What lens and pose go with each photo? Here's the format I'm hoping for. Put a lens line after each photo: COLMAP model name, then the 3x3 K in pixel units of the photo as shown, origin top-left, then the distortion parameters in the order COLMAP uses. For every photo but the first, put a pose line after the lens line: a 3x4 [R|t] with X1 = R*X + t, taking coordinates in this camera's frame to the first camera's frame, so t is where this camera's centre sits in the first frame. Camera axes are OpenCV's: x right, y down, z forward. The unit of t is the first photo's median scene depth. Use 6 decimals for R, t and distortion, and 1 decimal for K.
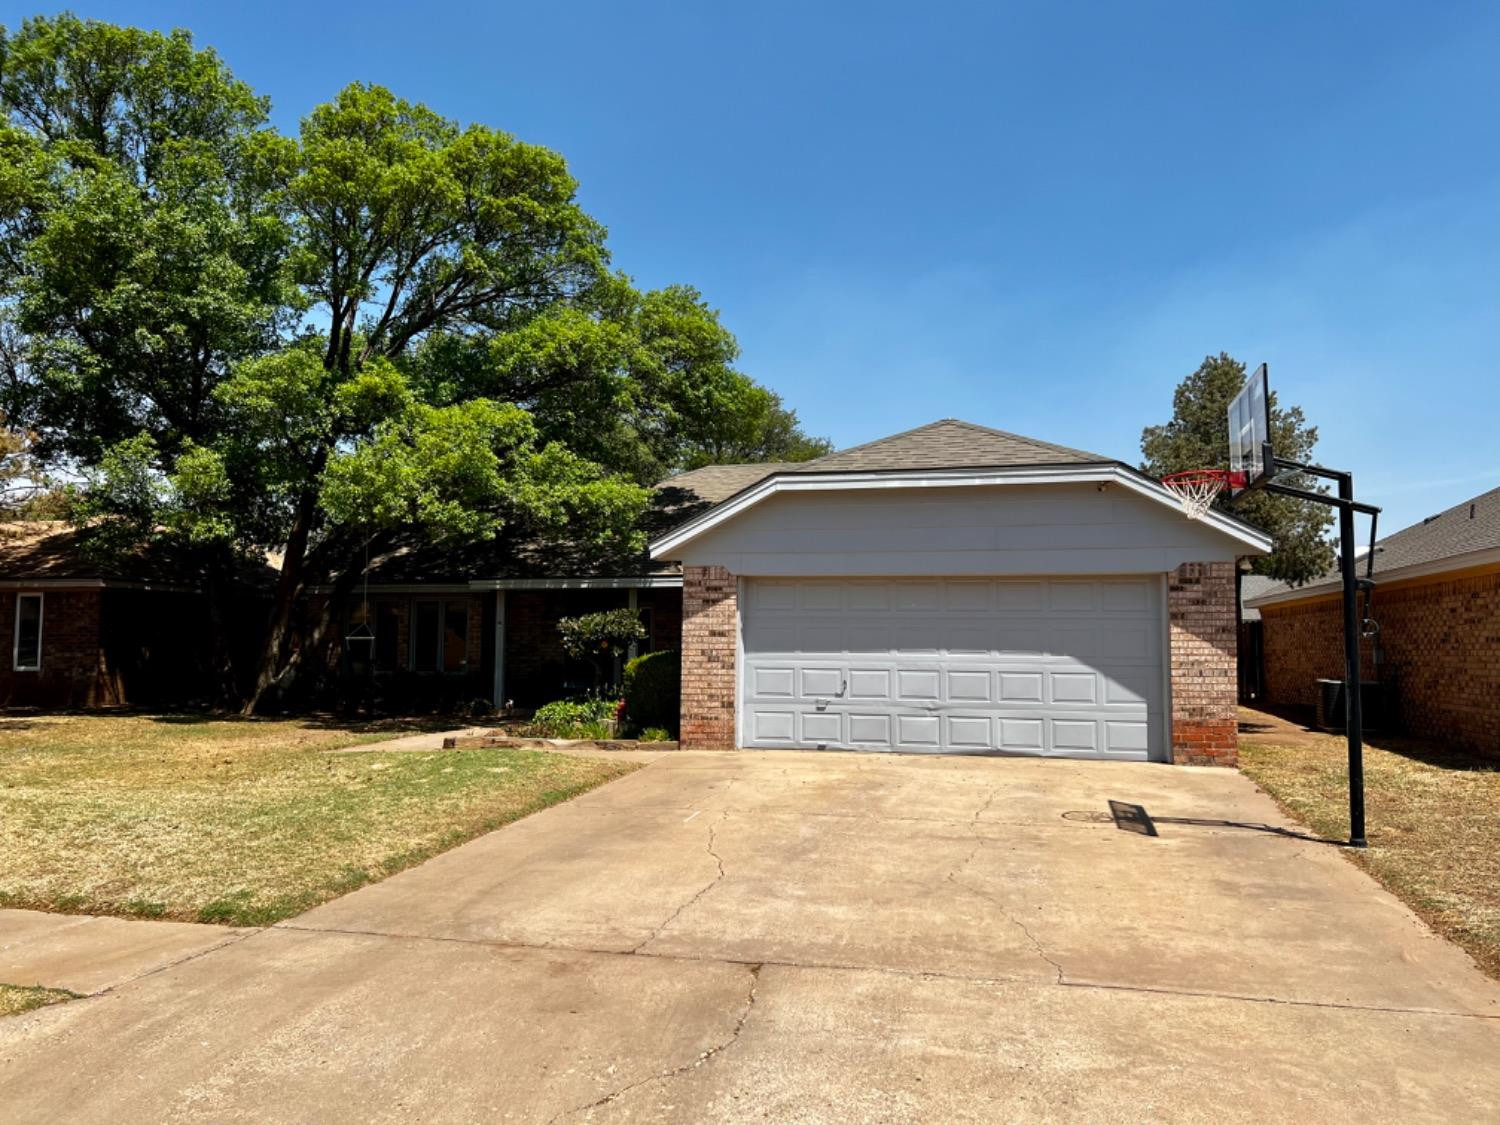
lens RADIAL K [[1144.2, 0, 741.7], [0, 1144.2, 564.2], [0, 0, 1]] dist [0.013915, -0.009885]
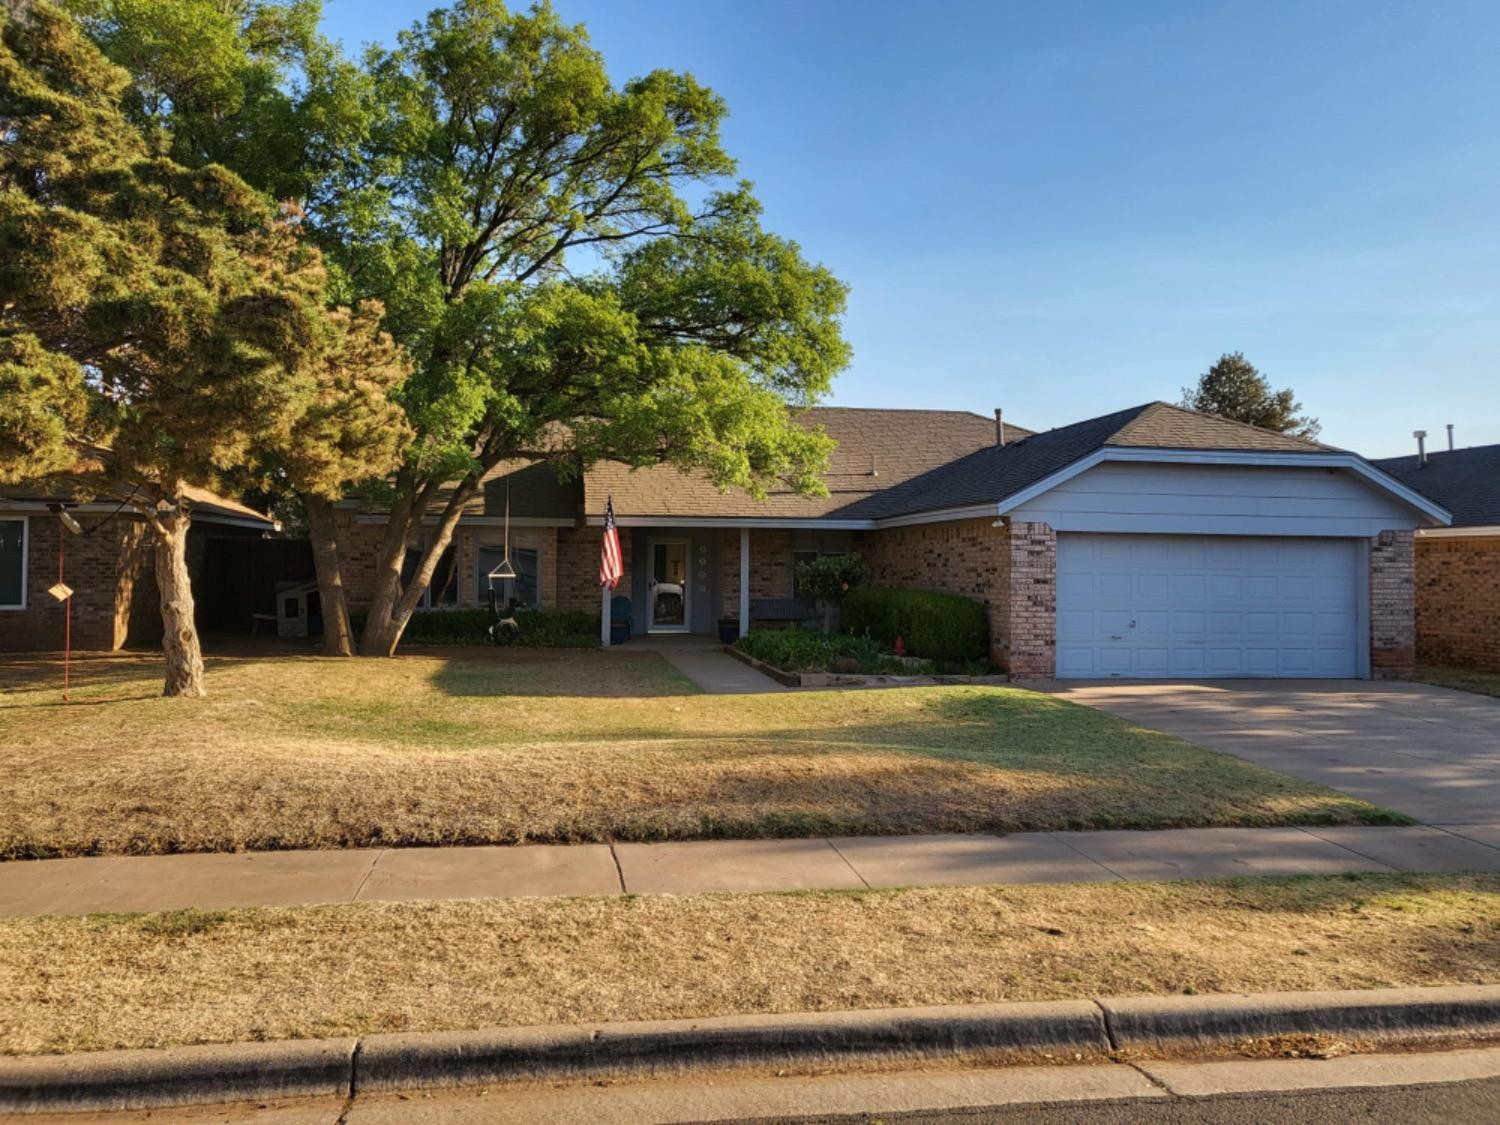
lens RADIAL K [[1144.2, 0, 763.2], [0, 1144.2, 552.8], [0, 0, 1]] dist [0.013915, -0.009885]
pose [[0.907807, 0.009268, 0.419285, -0.759736], [-0.035094, 0.997928, 0.053925, -0.020274], [-0.417917, -0.063668, 0.906252, 0.075468]]
